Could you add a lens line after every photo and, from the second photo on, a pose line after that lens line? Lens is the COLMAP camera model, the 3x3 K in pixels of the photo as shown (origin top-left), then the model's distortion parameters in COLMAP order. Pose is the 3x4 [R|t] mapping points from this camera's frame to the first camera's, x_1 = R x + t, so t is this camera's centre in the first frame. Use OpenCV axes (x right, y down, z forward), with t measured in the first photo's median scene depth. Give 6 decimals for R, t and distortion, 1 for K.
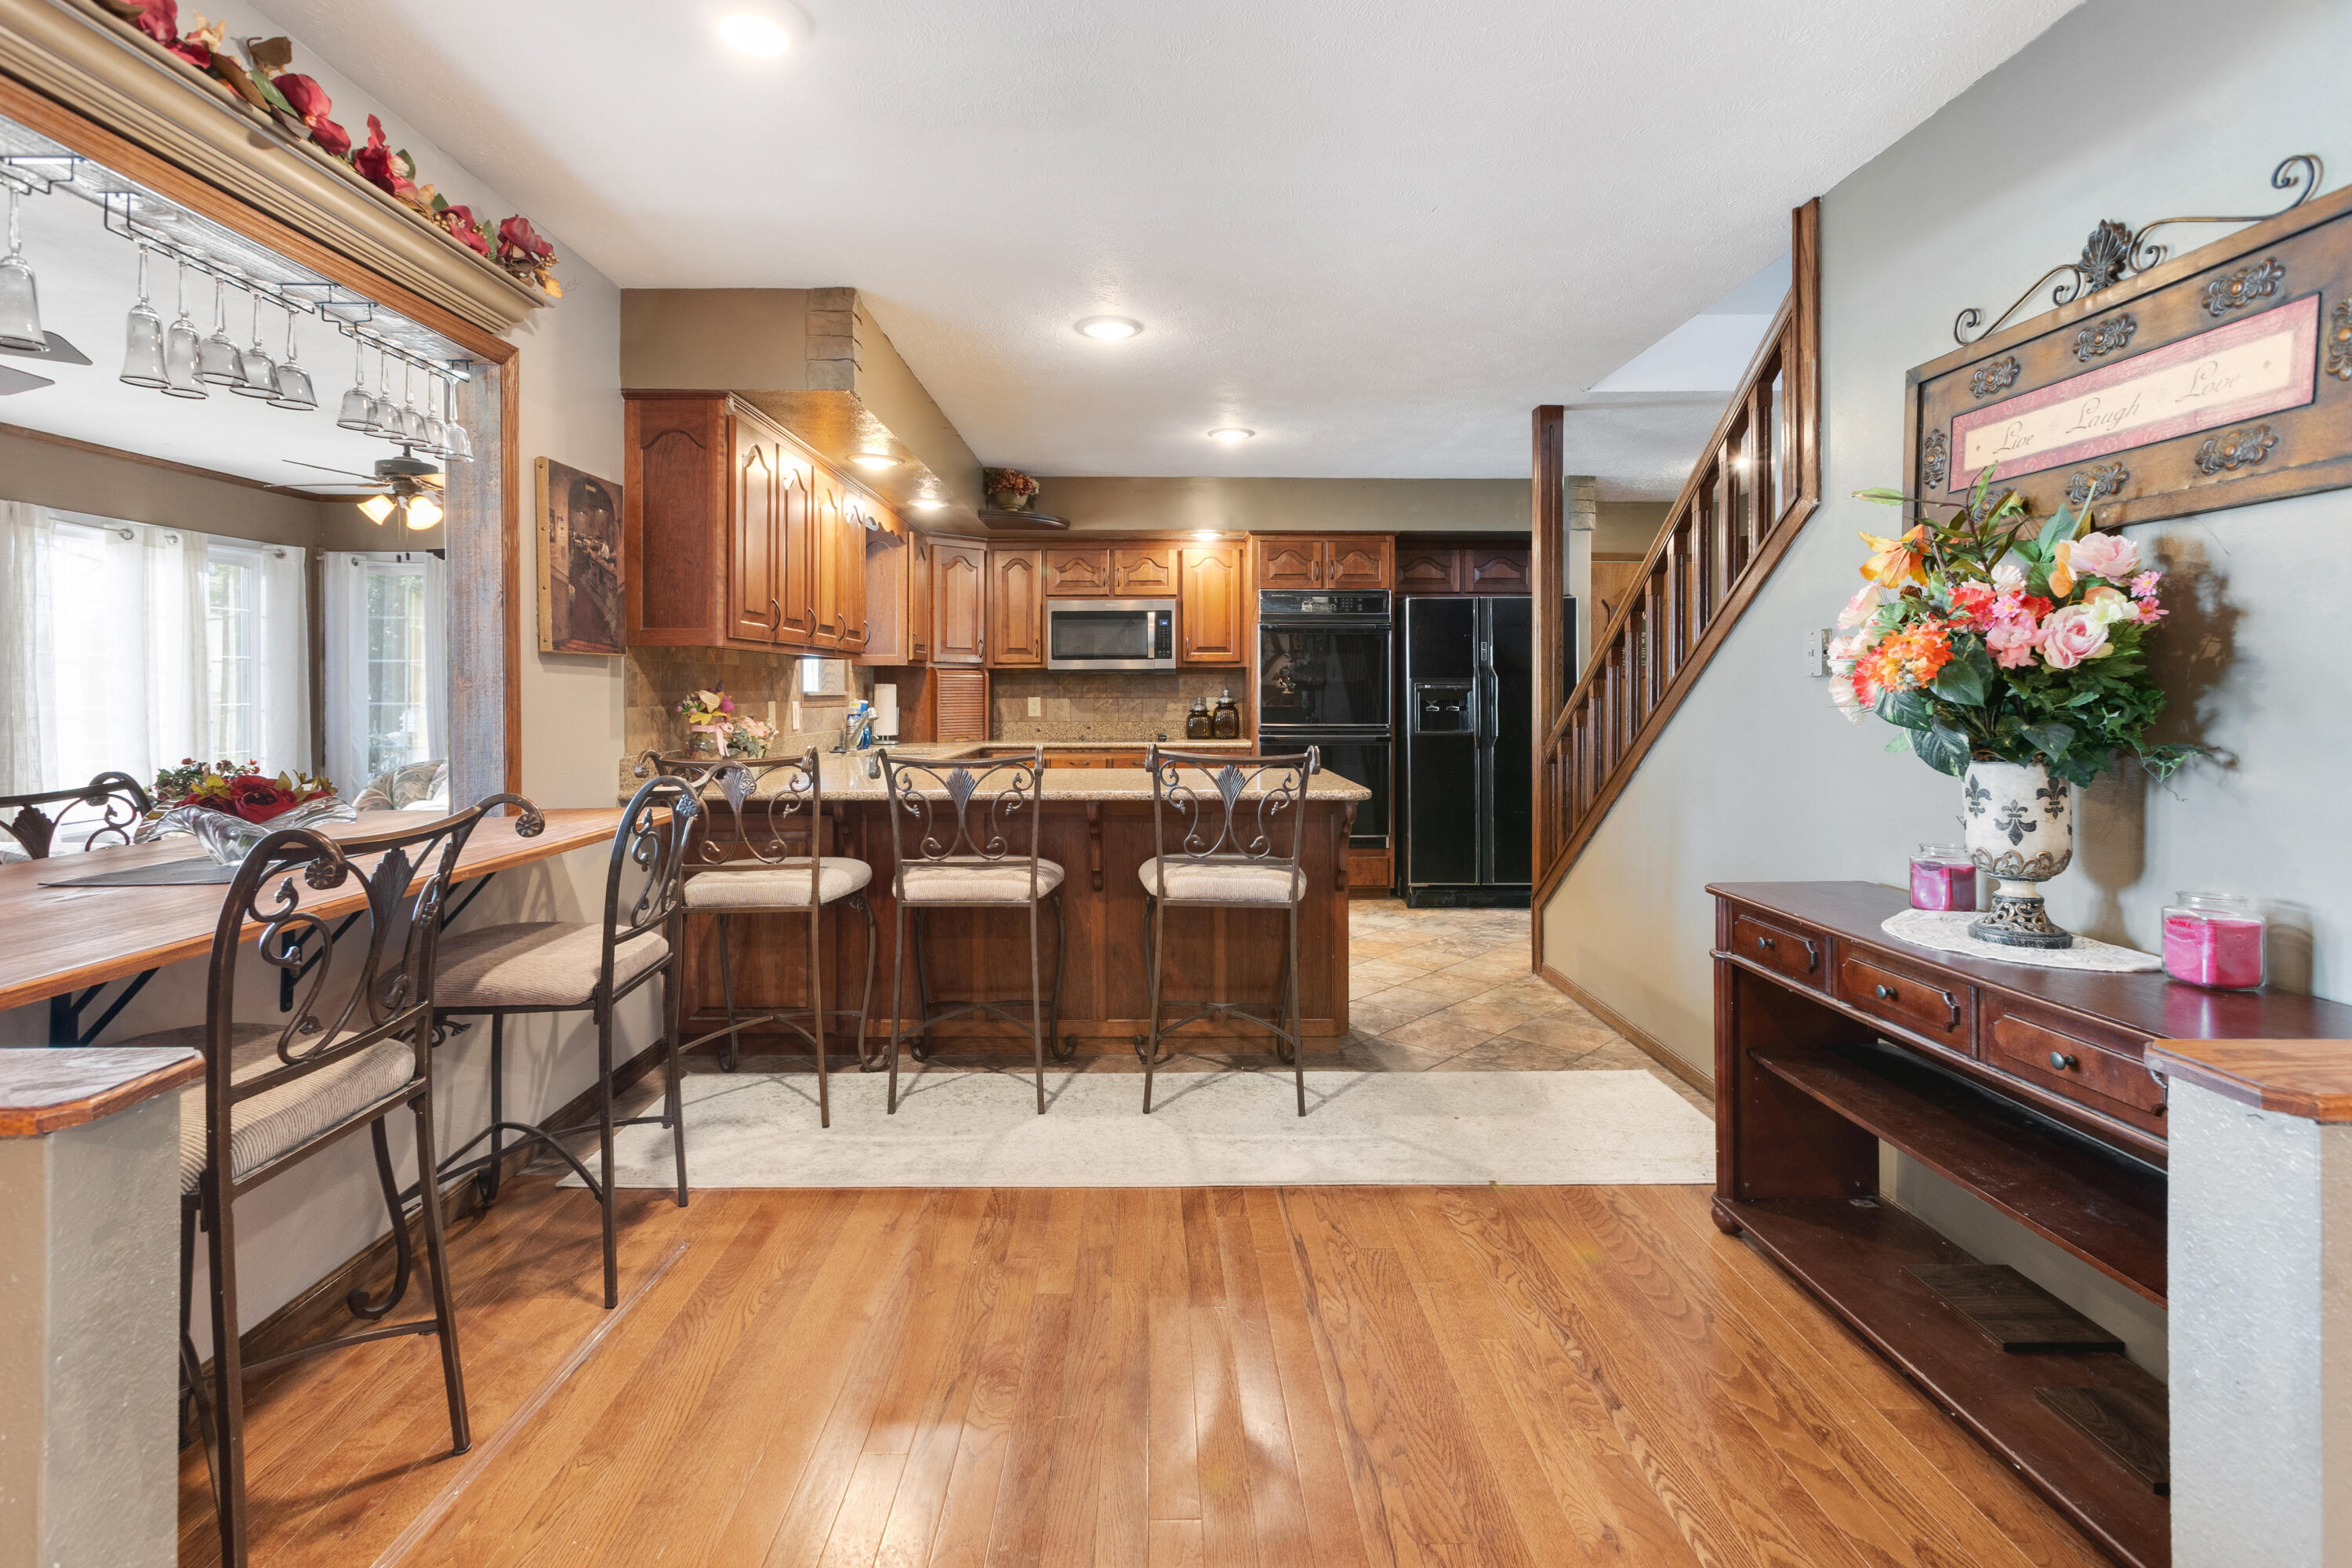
lens RADIAL K [[1058.2, 0, 1172.1], [0, 1058.2, 694.2], [0, 0, 1]] dist [-0.009163, 0.007295]
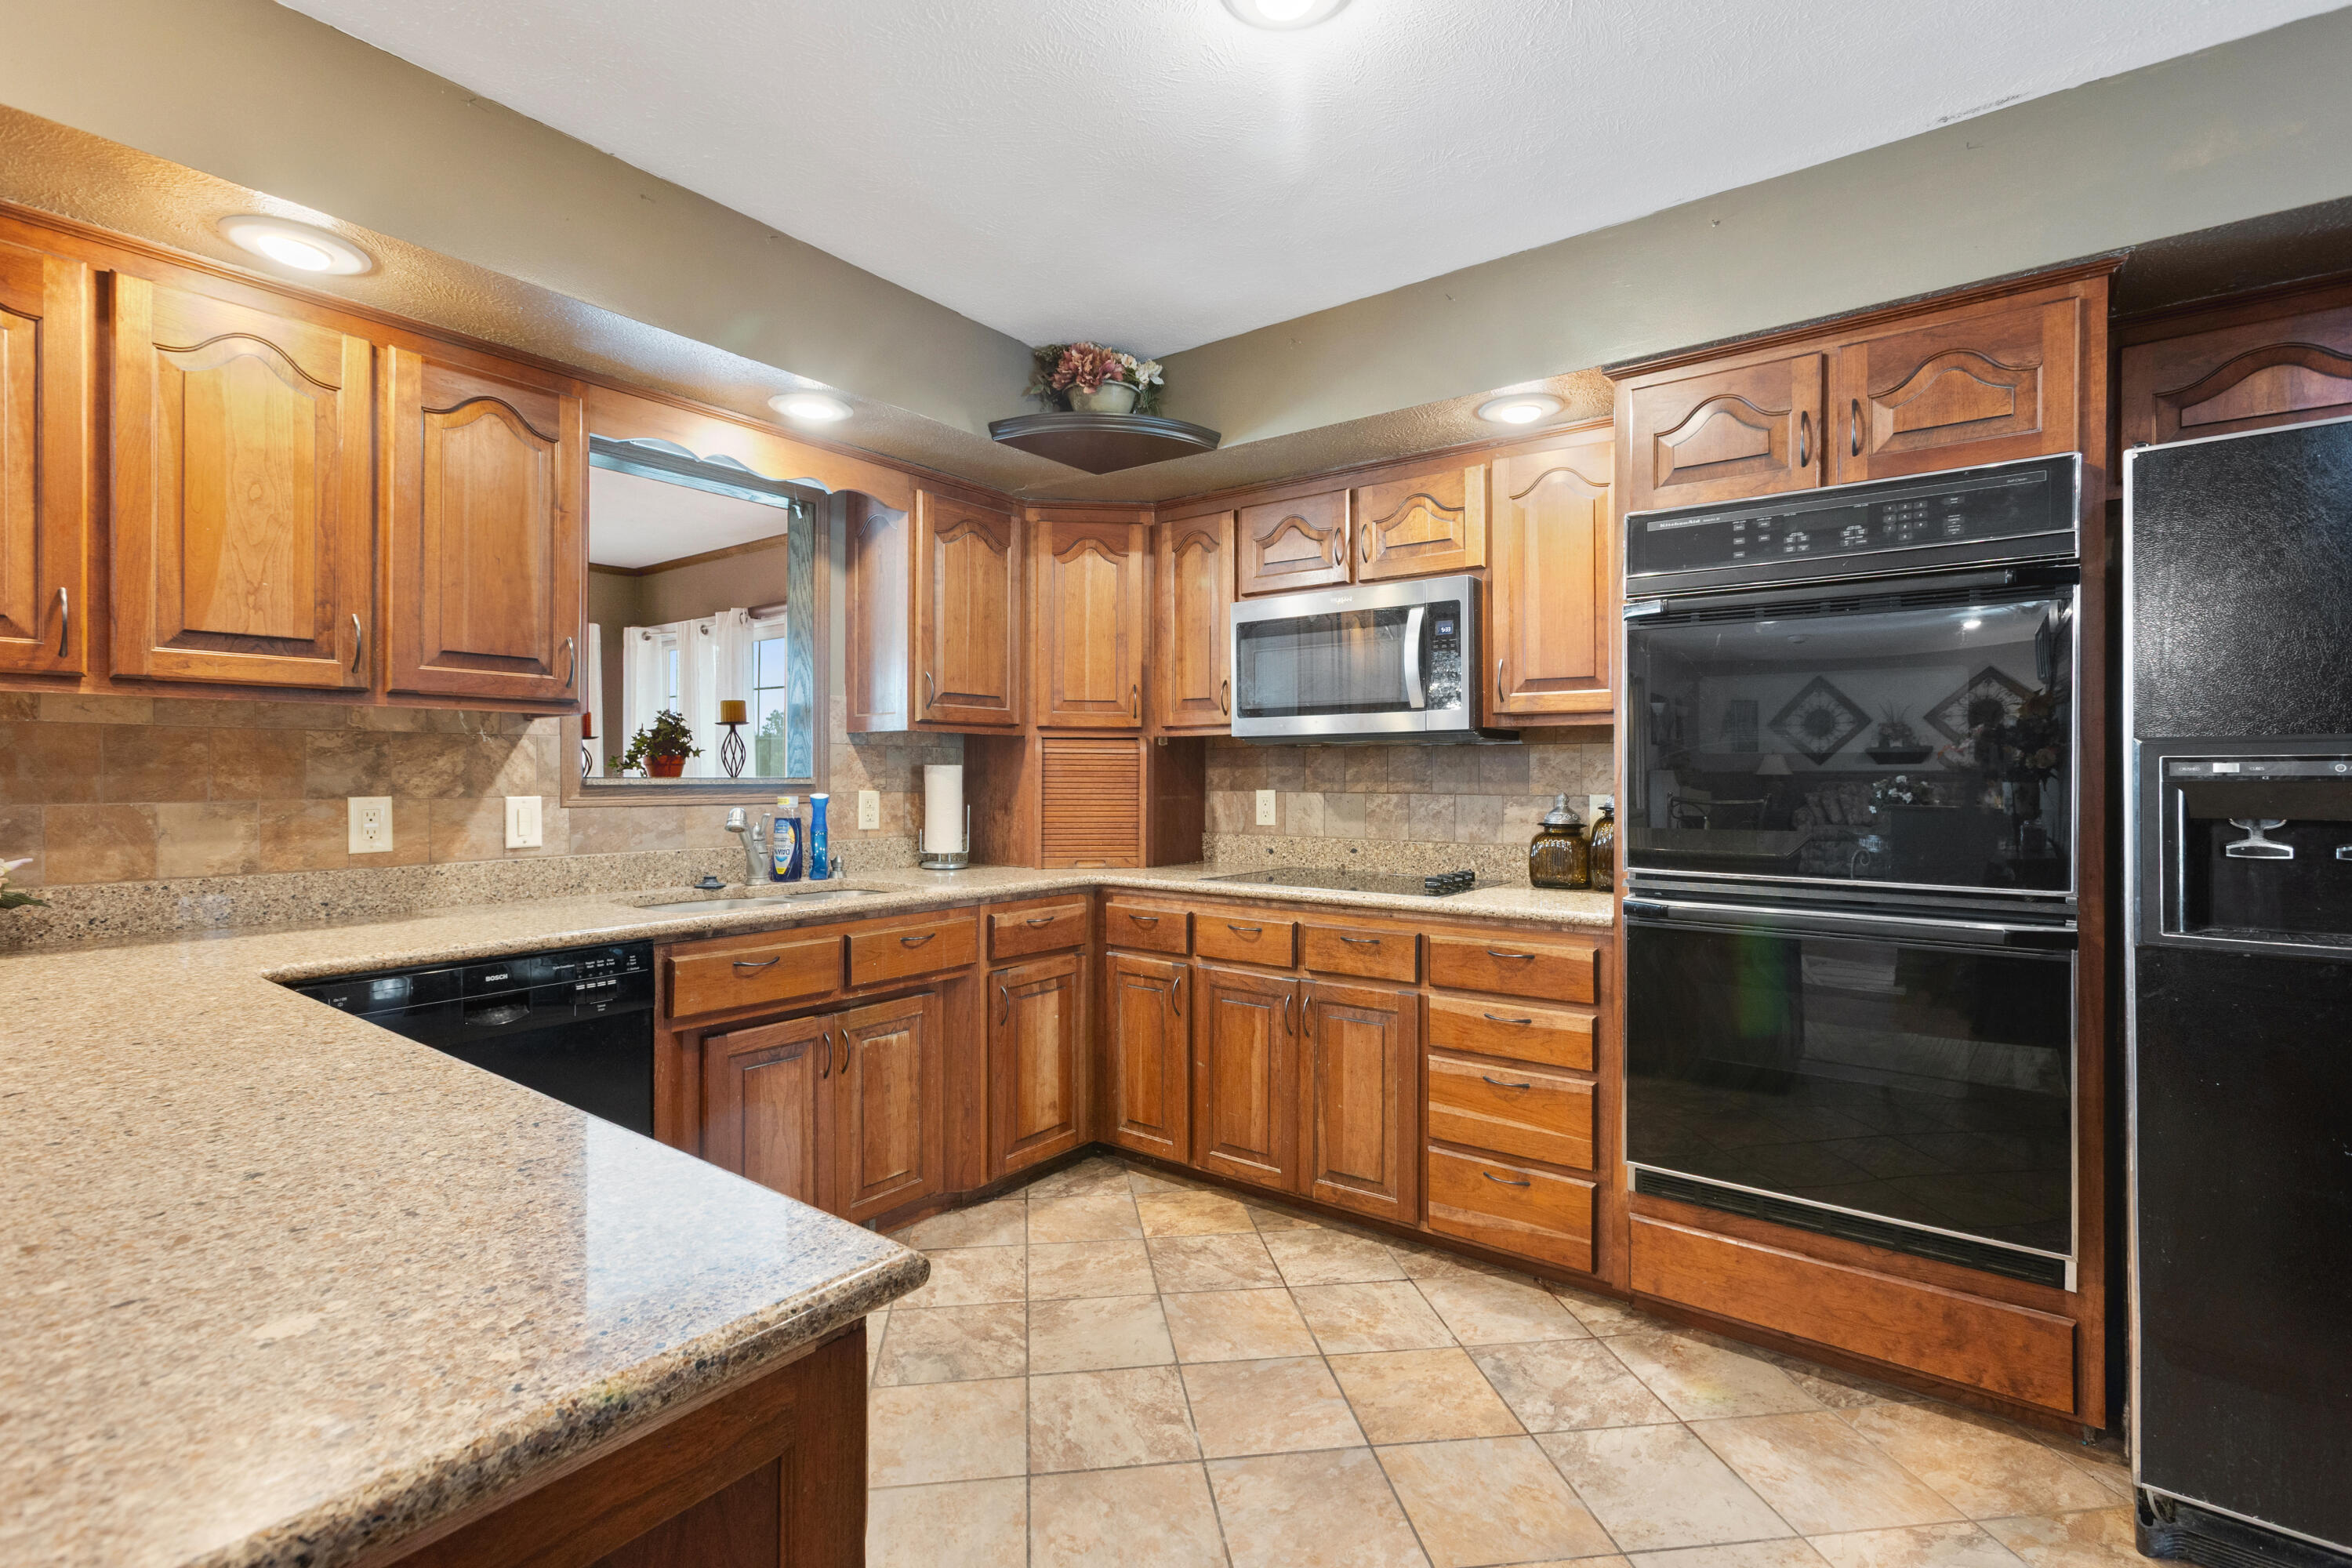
lens RADIAL K [[1058.2, 0, 1188.9], [0, 1058.2, 775.3], [0, 0, 1]] dist [-0.009163, 0.007295]
pose [[0.792961, 0.002976, -0.609265, 0.179264], [-0.004570, 0.999989, -0.001062, -0.003983], [0.609255, 0.003626, 0.792966, 0.573389]]
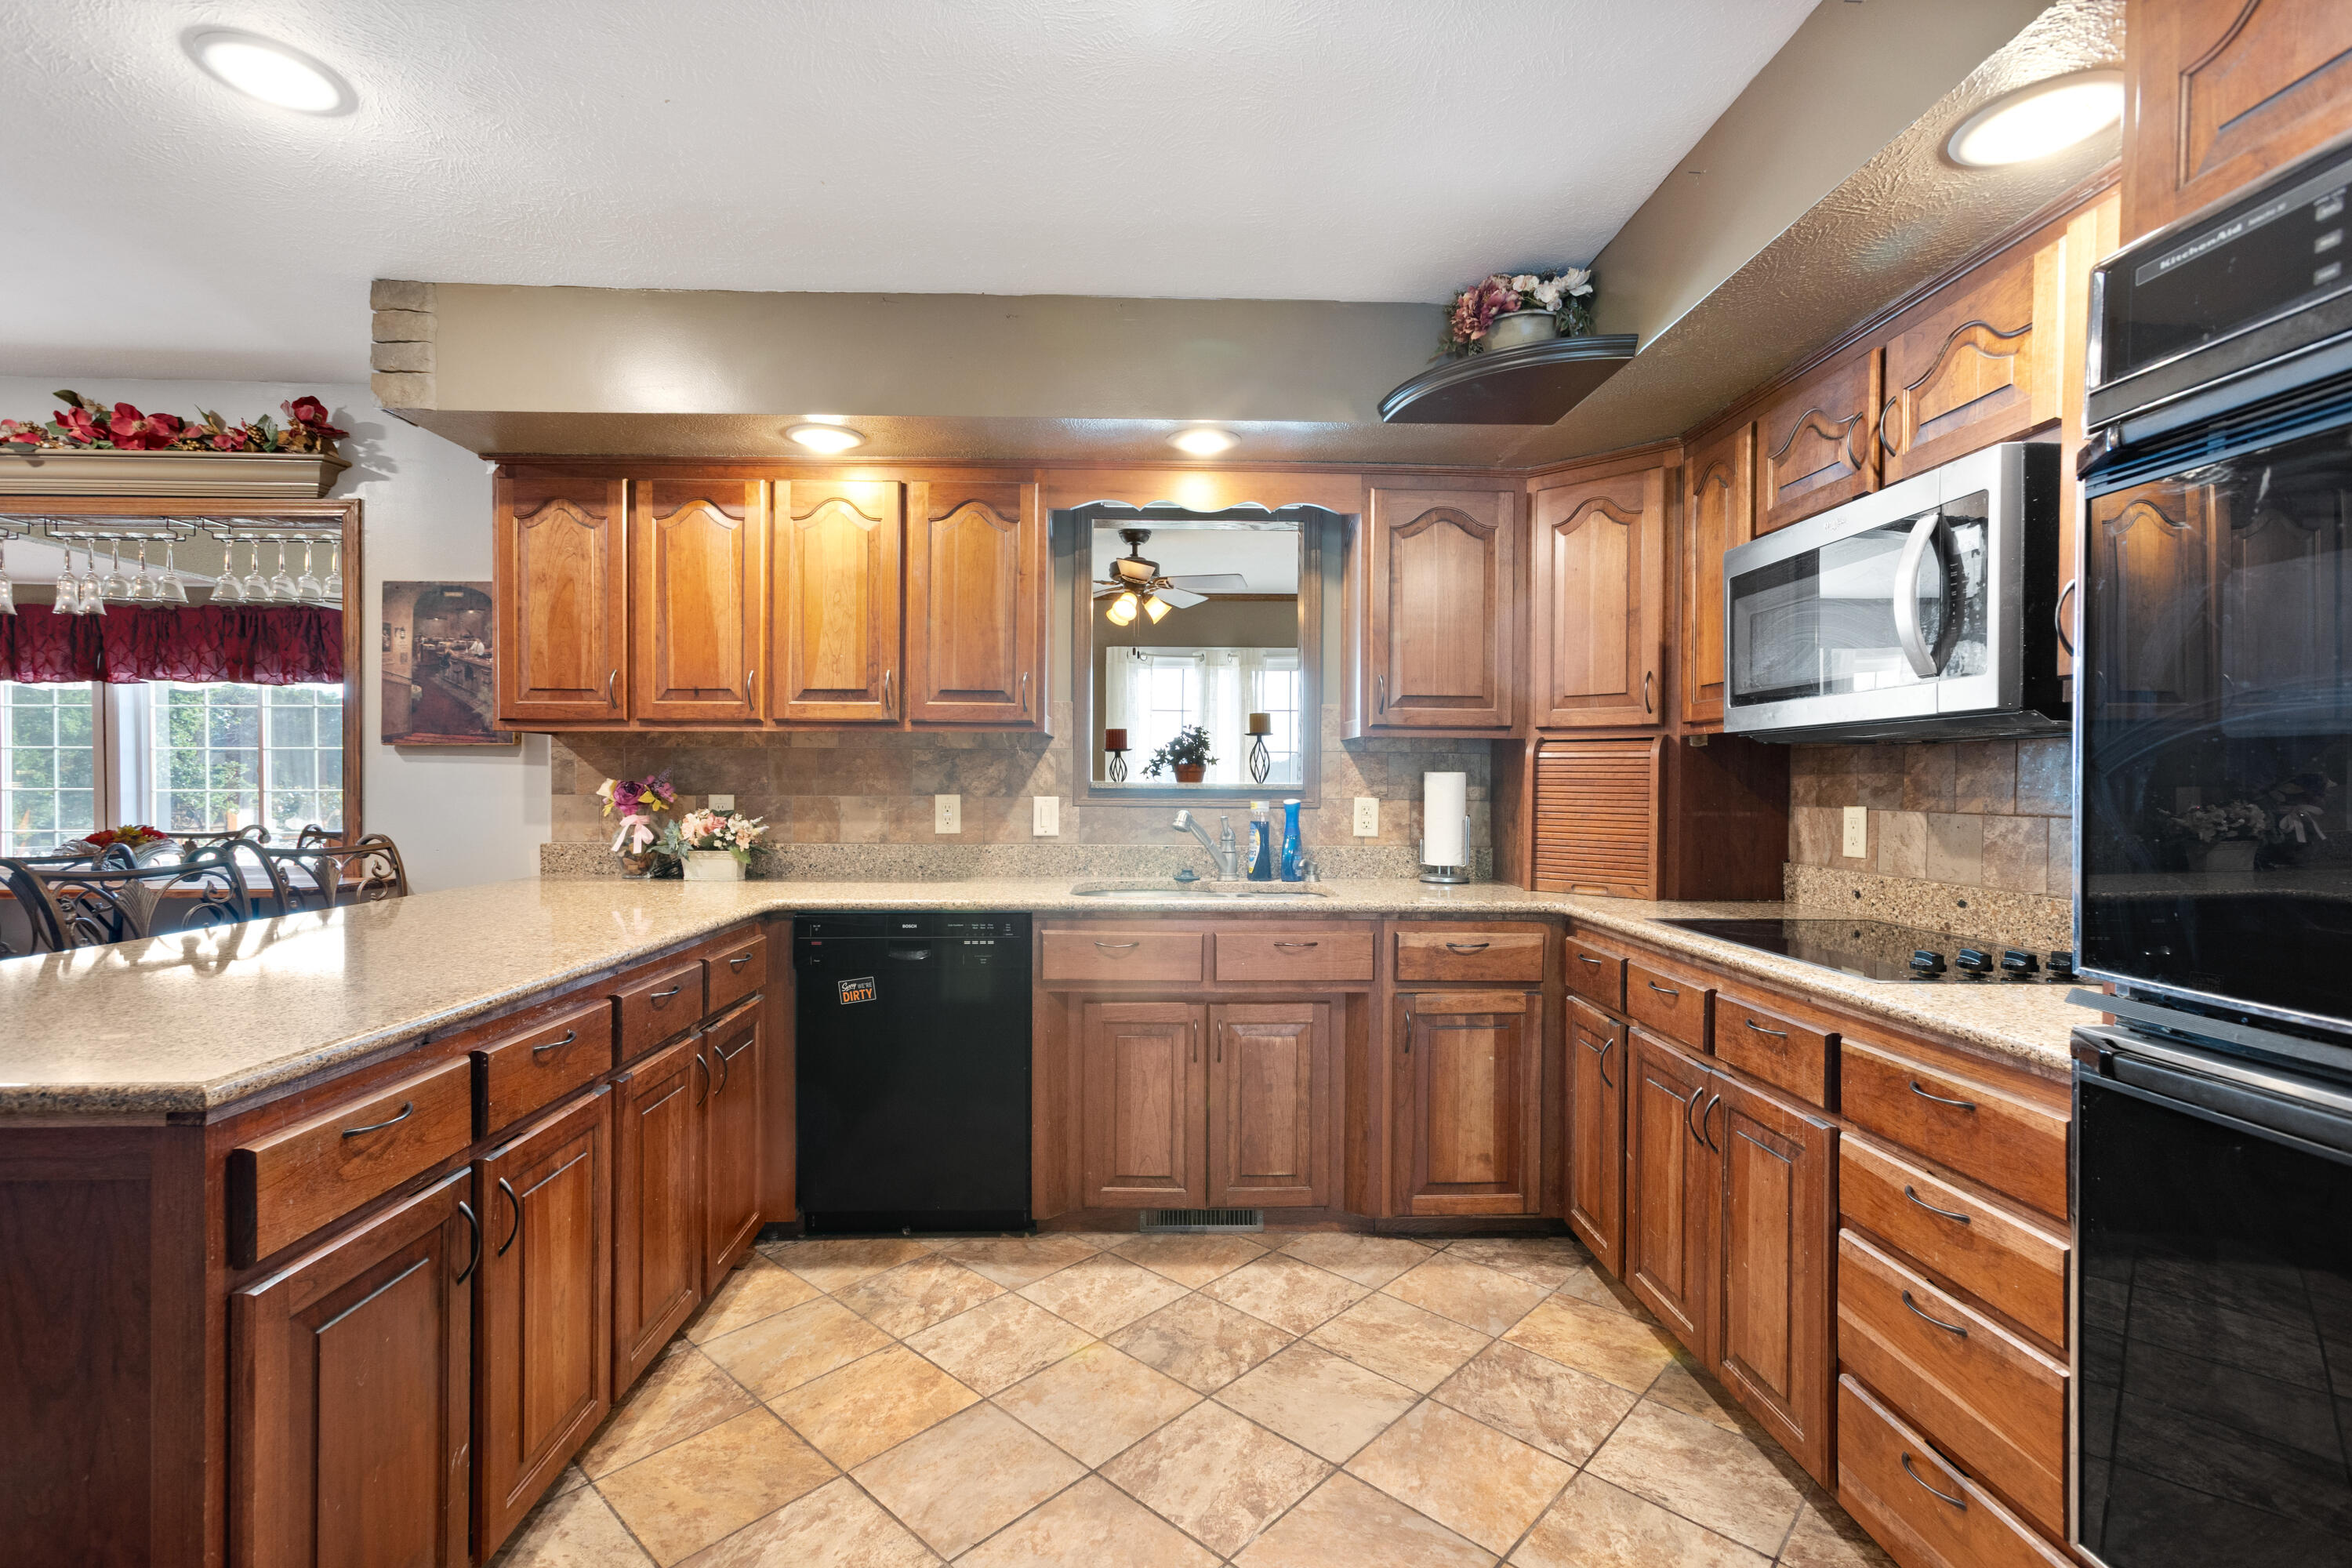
lens RADIAL K [[1058.2, 0, 1175.4], [0, 1058.2, 795.7], [0, 0, 1]] dist [-0.009163, 0.007295]
pose [[0.018313, 0.015932, -0.999705, 0.257572], [-0.010299, 0.999823, 0.015745, -0.004564], [0.999779, 0.010008, 0.018474, 0.788857]]
